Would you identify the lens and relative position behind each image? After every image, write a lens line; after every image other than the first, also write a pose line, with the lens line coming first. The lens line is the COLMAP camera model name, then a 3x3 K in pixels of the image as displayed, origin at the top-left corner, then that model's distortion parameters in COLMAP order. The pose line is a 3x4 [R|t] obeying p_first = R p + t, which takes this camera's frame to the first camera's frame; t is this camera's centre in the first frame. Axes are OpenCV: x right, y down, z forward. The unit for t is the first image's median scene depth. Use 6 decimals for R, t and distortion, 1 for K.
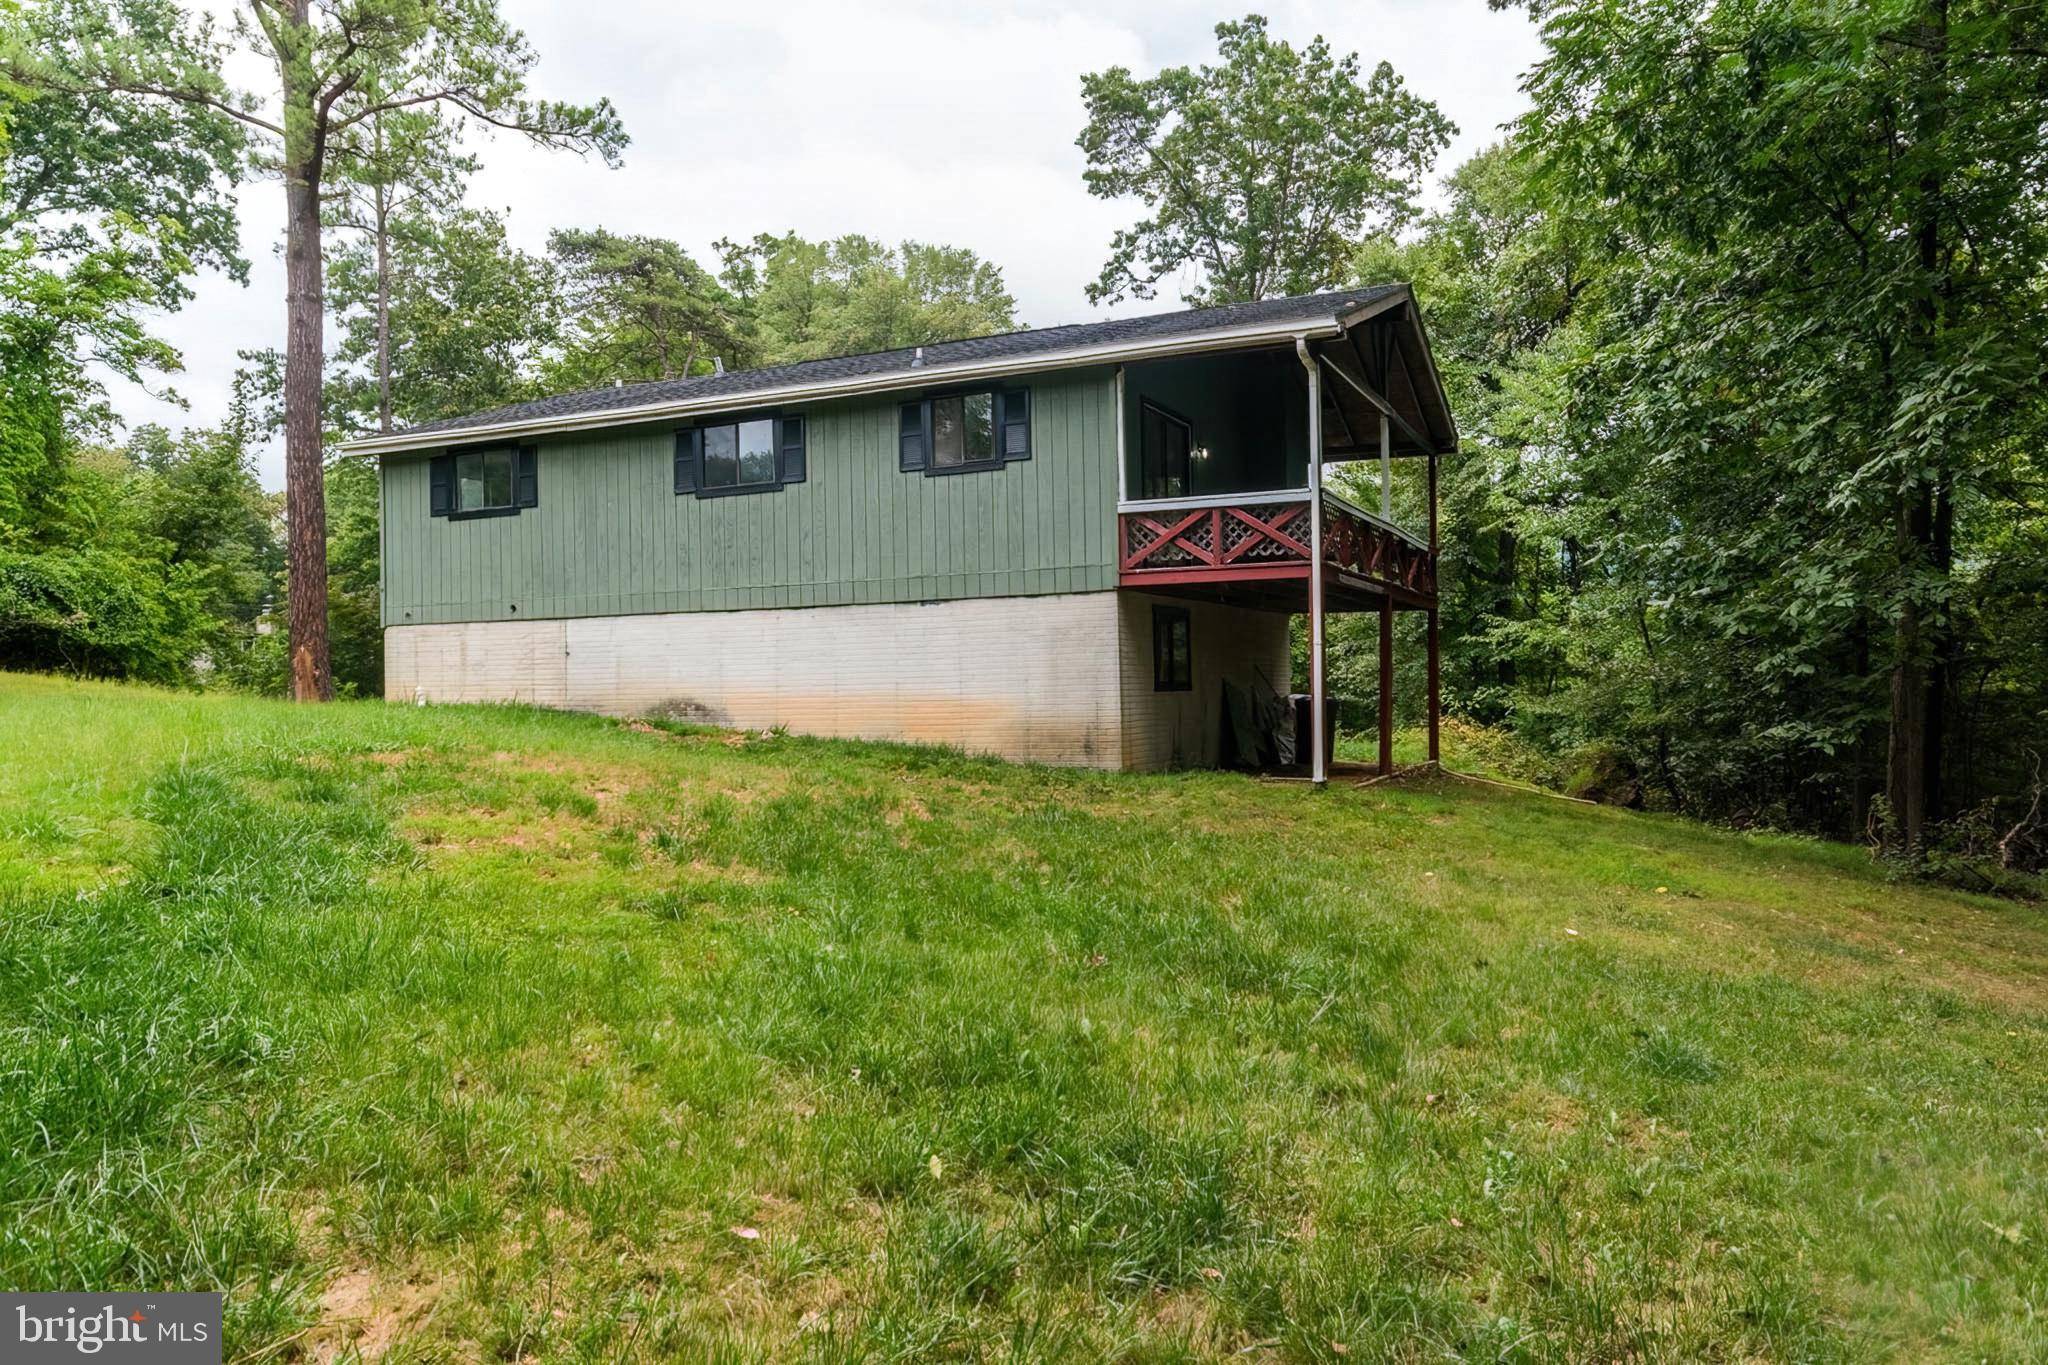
lens RADIAL K [[1366.6, 0, 1024.0], [0, 1366.6, 682.5], [0, 0, 1]] dist [-0.001066, -0.000394]
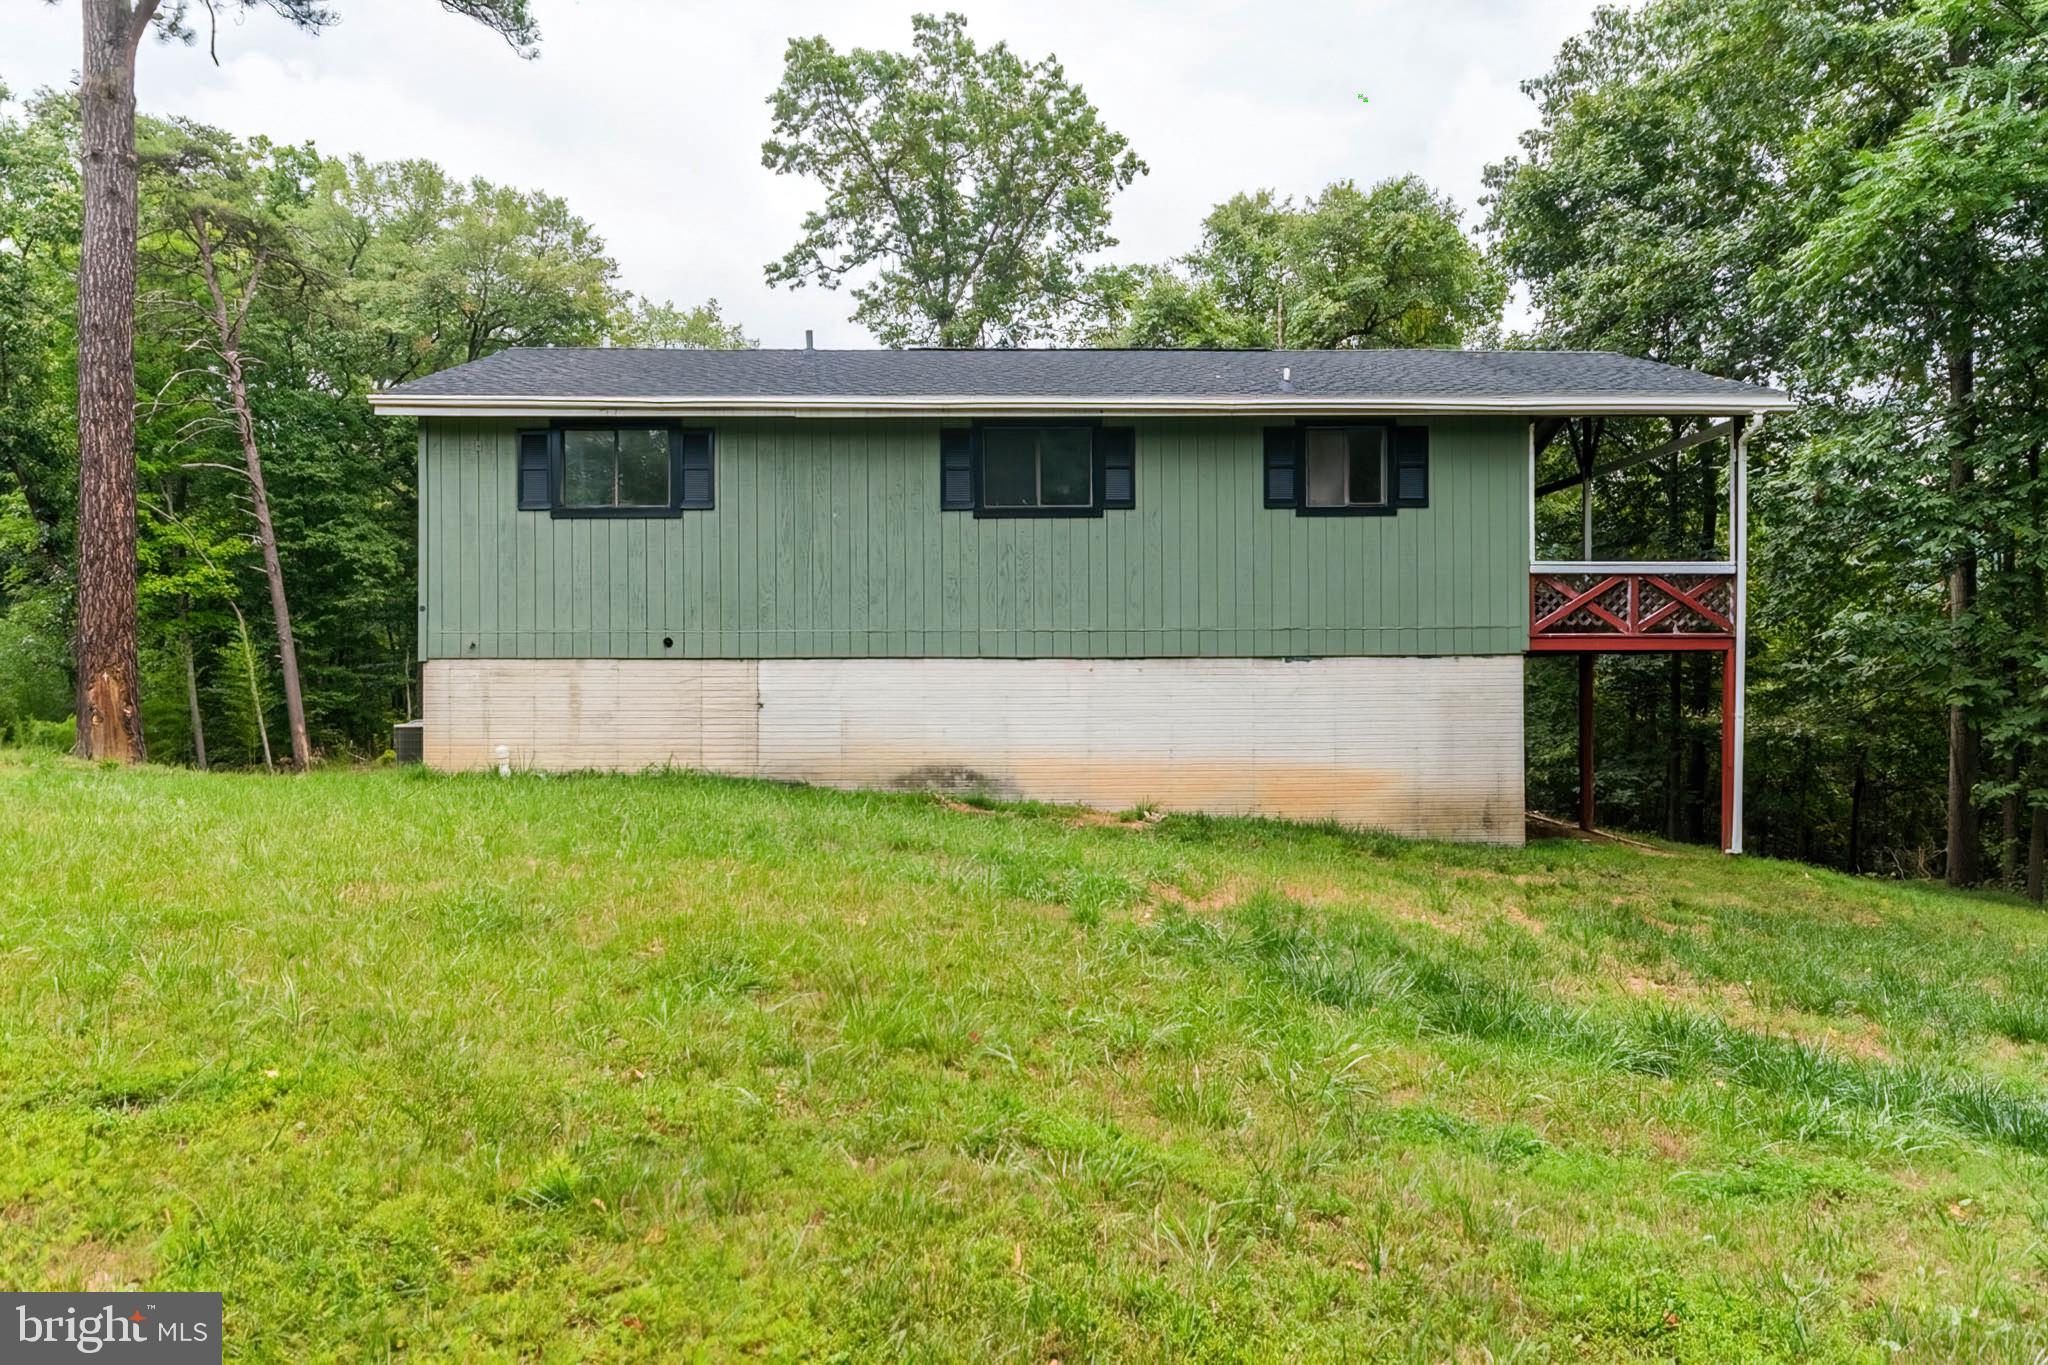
lens RADIAL K [[1366.6, 0, 1024.0], [0, 1366.6, 682.5], [0, 0, 1]] dist [-0.001066, -0.000394]
pose [[0.899225, 0.009739, 0.437378, -0.549627], [-0.012546, 0.999915, 0.003528, -0.039280], [-0.437307, -0.008659, 0.899271, 0.254032]]
